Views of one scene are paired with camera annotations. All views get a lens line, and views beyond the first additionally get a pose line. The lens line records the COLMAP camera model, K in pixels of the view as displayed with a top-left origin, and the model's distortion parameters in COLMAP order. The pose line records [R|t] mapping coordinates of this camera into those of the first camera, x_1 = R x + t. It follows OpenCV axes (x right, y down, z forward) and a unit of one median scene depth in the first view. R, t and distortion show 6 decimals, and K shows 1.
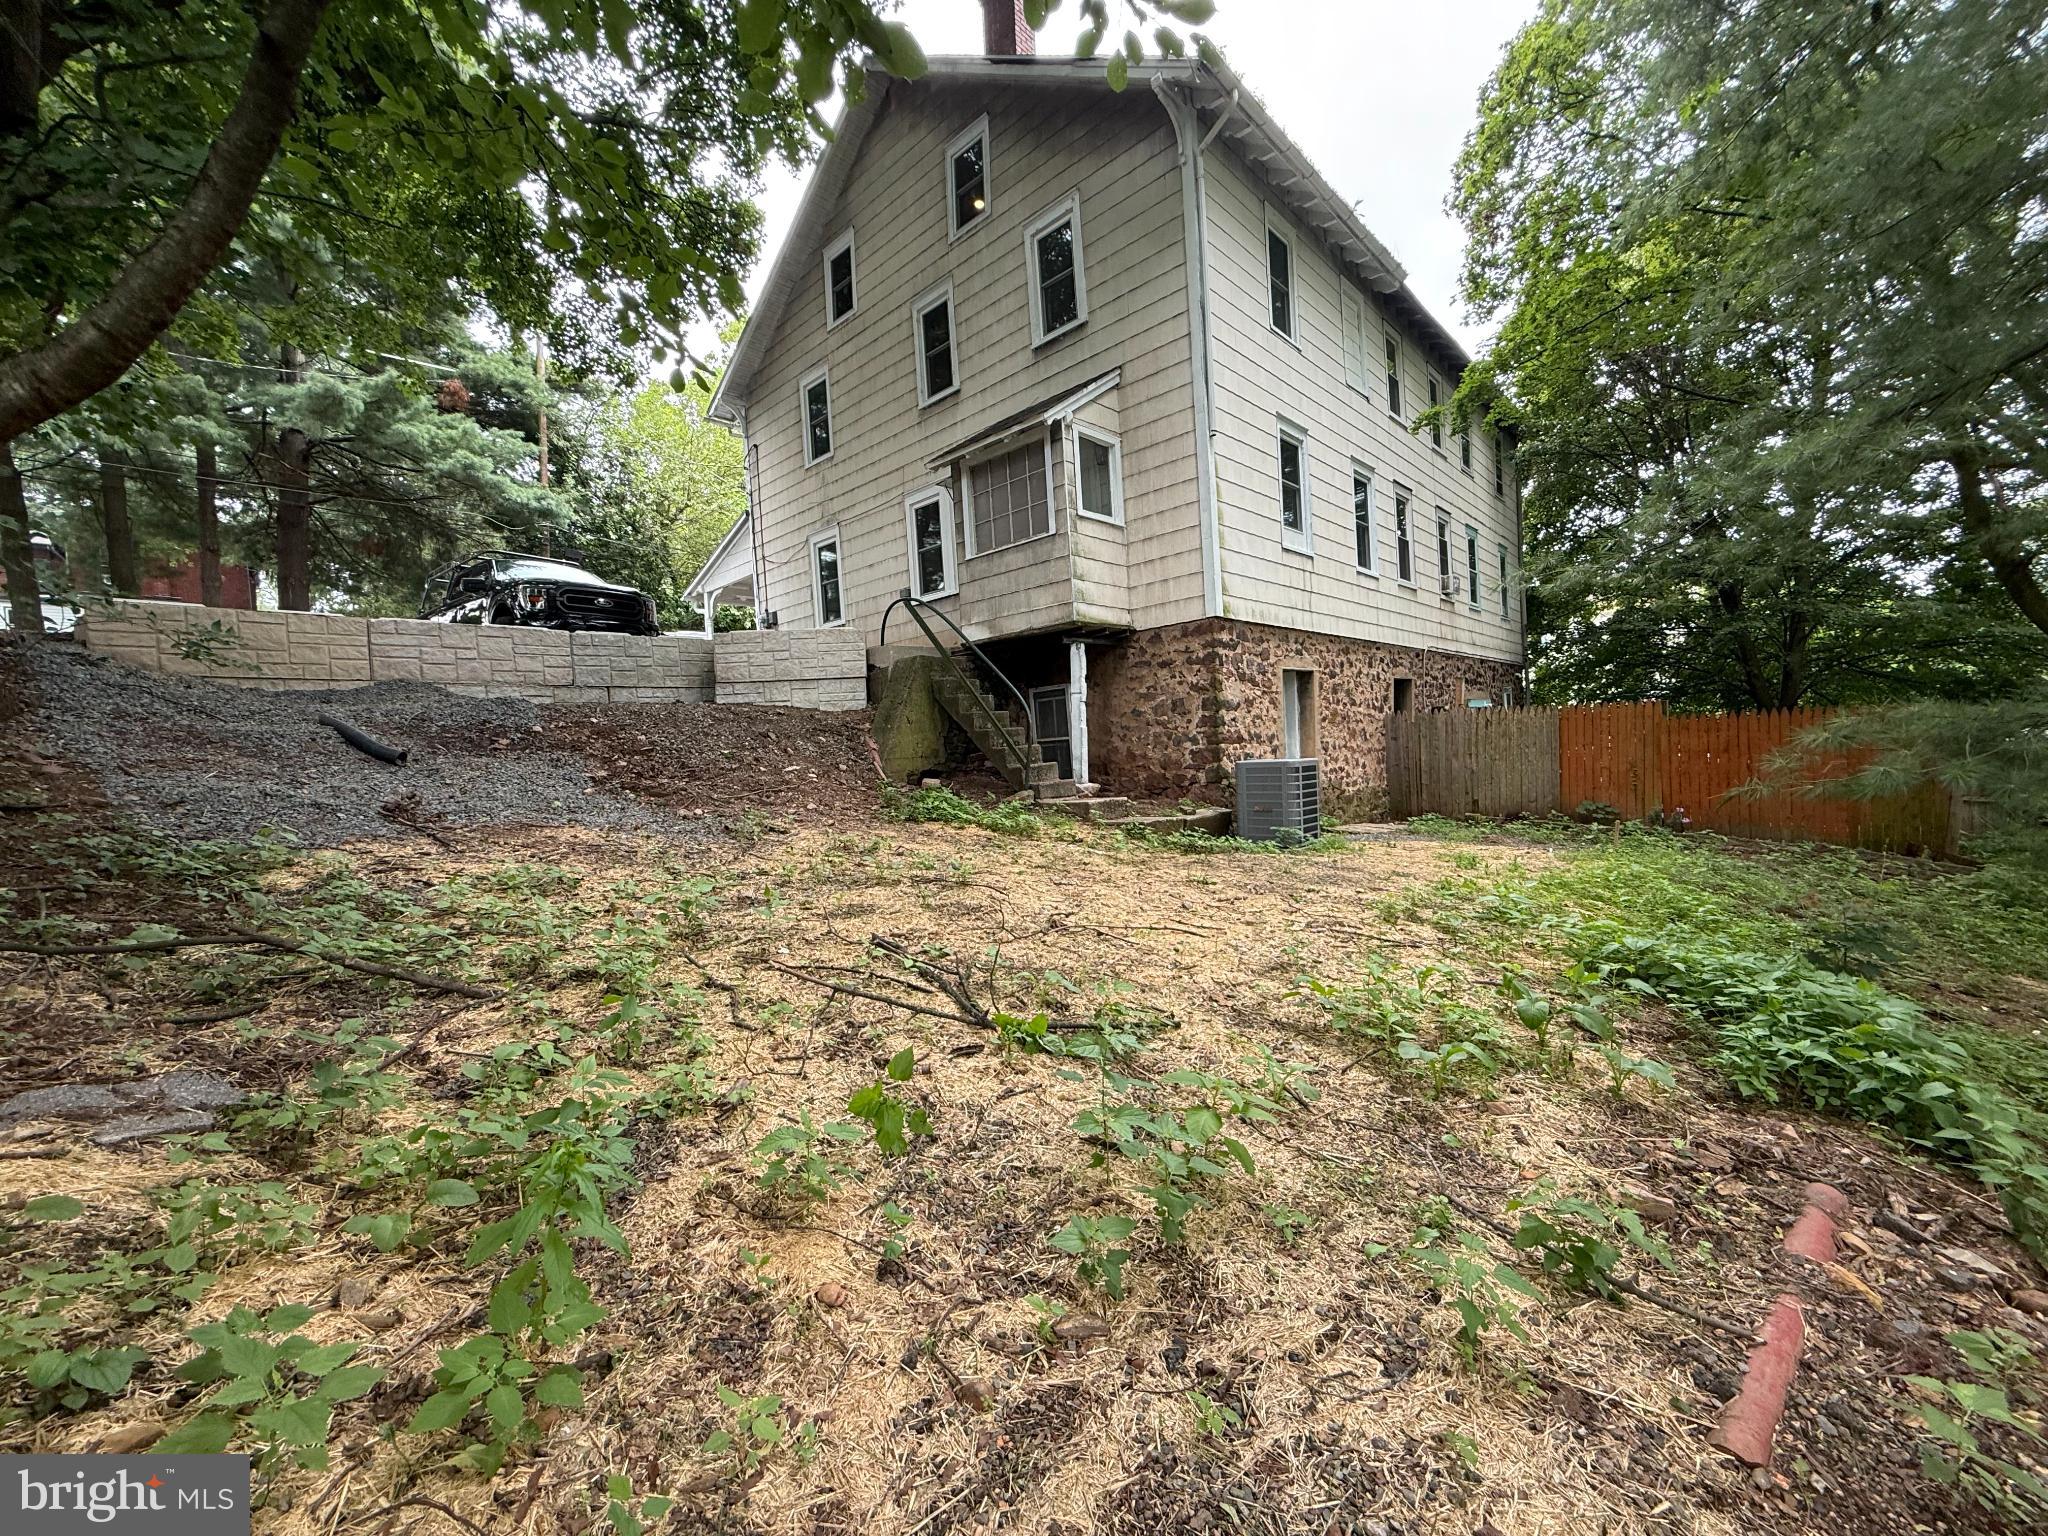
lens RADIAL K [[817.4, 0, 1024.0], [0, 817.4, 770.4], [0, 0, 1]] dist [-0.004407, -0.000082]
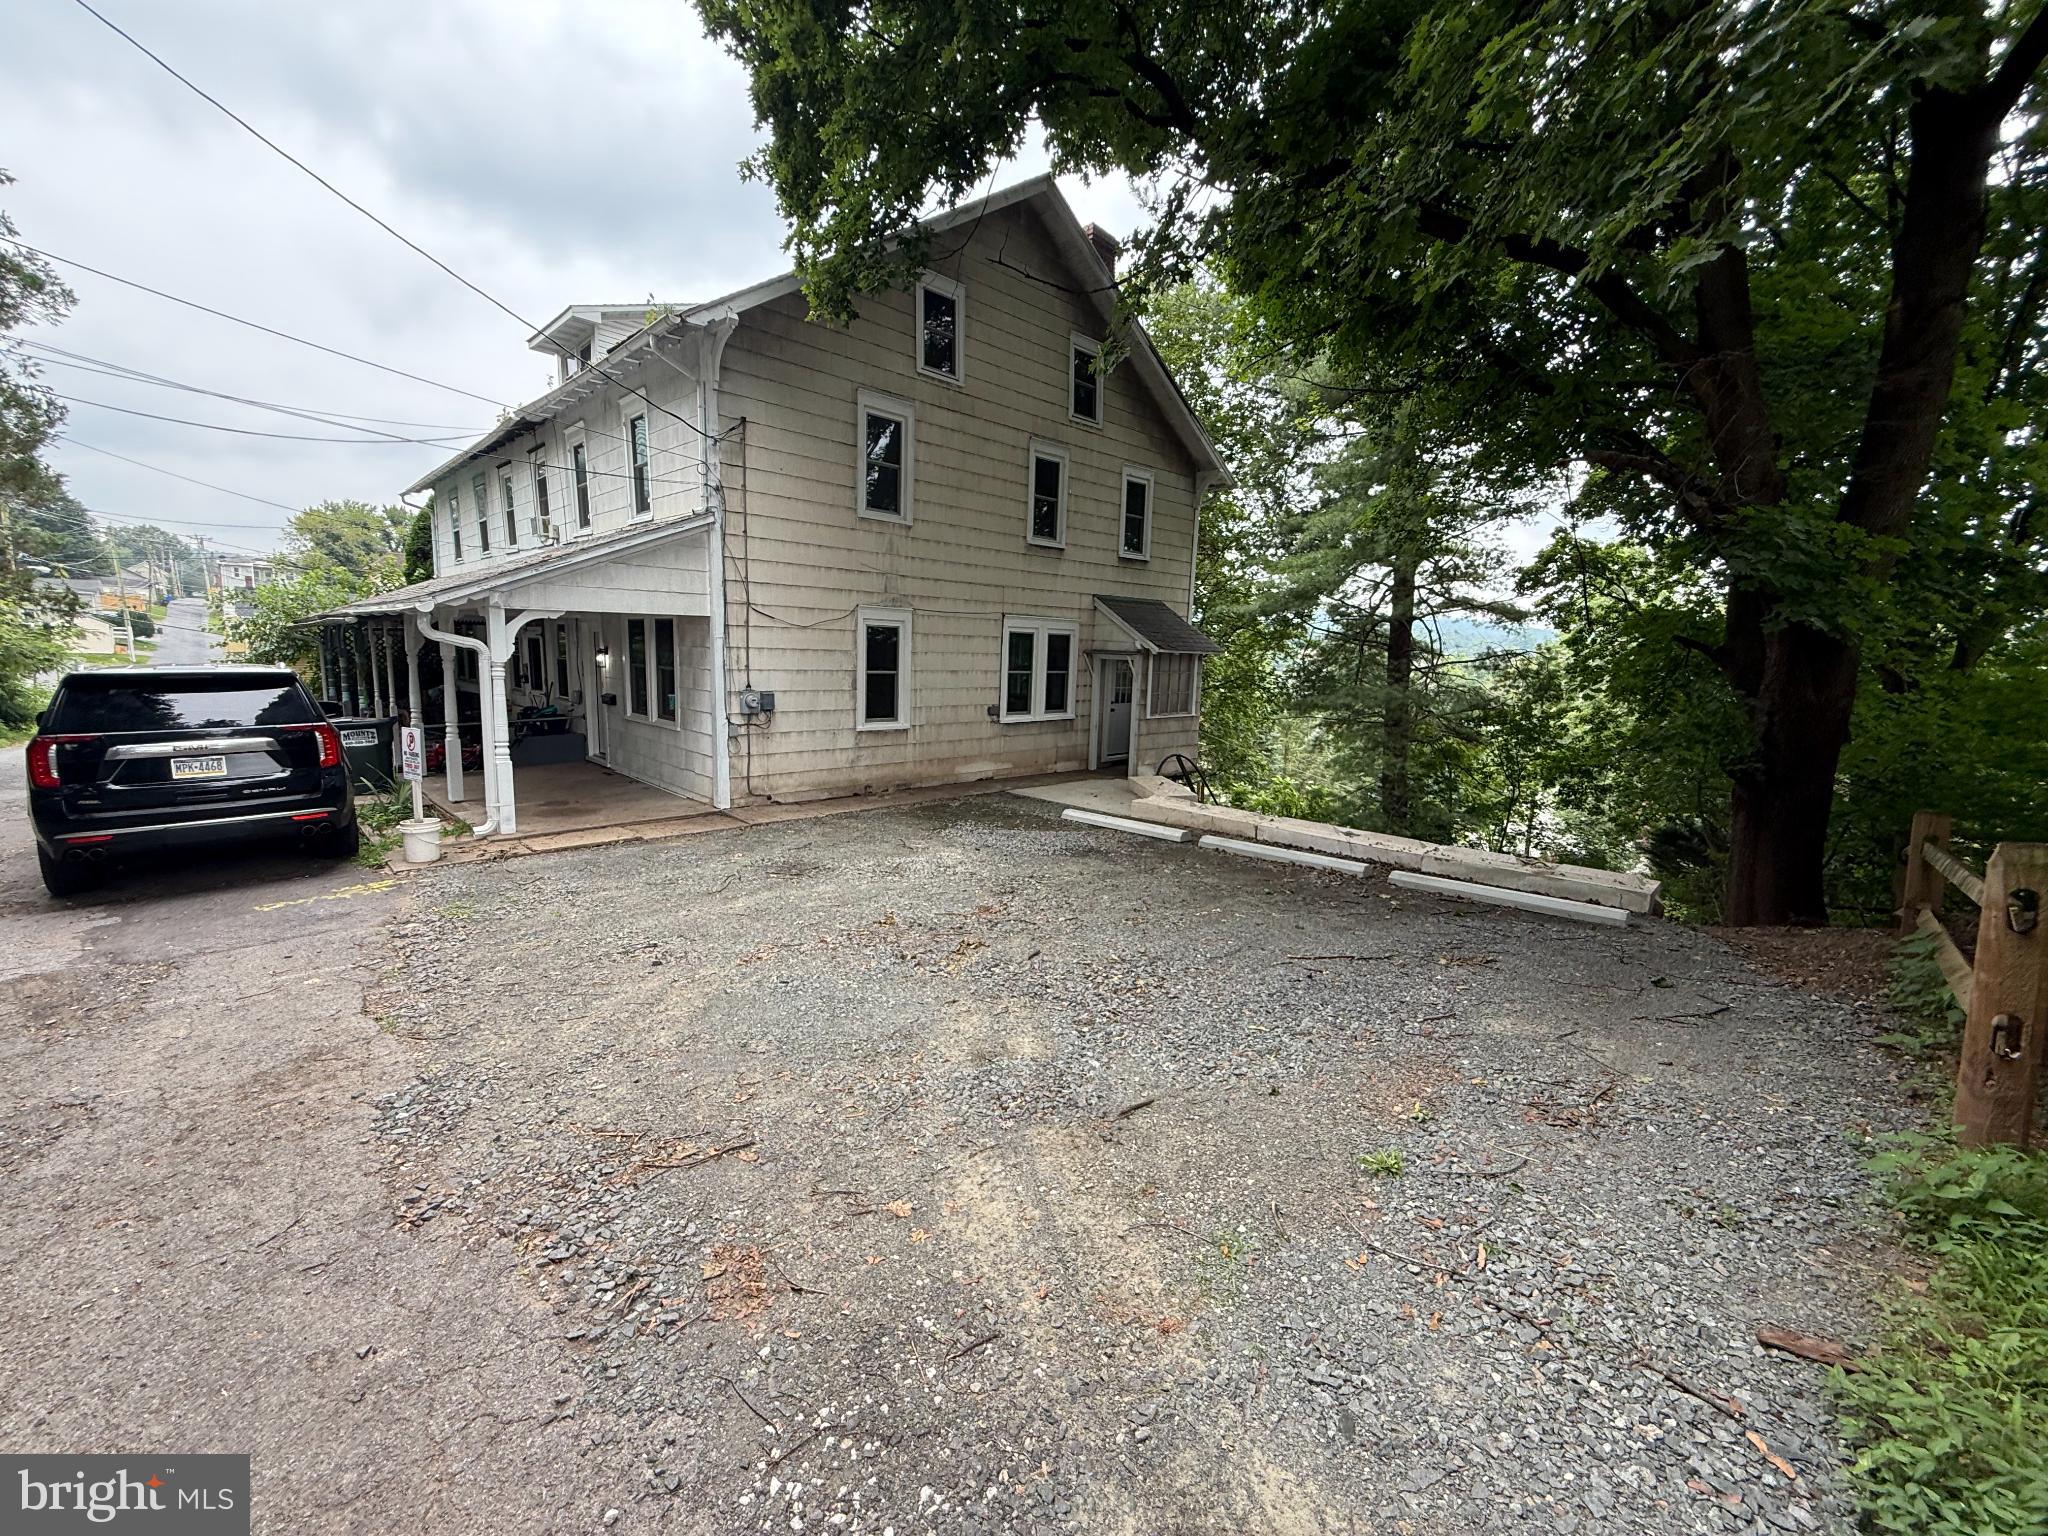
lens RADIAL K [[817.4, 0, 1023.7], [0, 817.4, 768.5], [0, 0, 1]] dist [-0.004407, -0.000082]
pose [[0.022190, -0.089912, 0.995703, -1.189159], [-0.009835, 0.995880, 0.090147, -0.238455], [-0.999705, -0.011793, 0.021214, 0.956736]]
